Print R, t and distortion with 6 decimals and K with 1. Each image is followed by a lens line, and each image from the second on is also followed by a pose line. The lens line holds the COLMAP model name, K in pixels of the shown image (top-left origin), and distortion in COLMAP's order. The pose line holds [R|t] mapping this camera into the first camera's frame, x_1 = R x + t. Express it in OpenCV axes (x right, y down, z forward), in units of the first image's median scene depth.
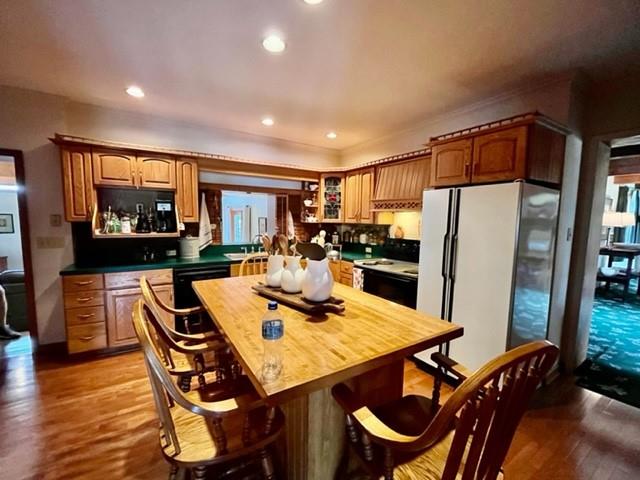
lens RADIAL K [[271.7, 0, 320.0], [0, 271.7, 240.0], [0, 0, 1]] dist [0.000450, 0.000024]
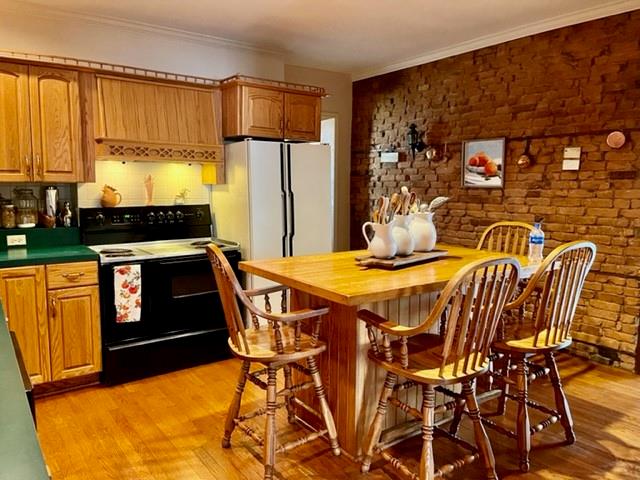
lens RADIAL K [[499.9, 0, 320.0], [0, 499.9, 240.0], [0, 0, 1]] dist [0.038958, -0.004803]
pose [[-0.050558, -0.130026, 0.990221, -1.238693], [0.073066, 0.988350, 0.133511, -0.072810], [-0.996045, 0.079101, -0.040469, 0.917390]]
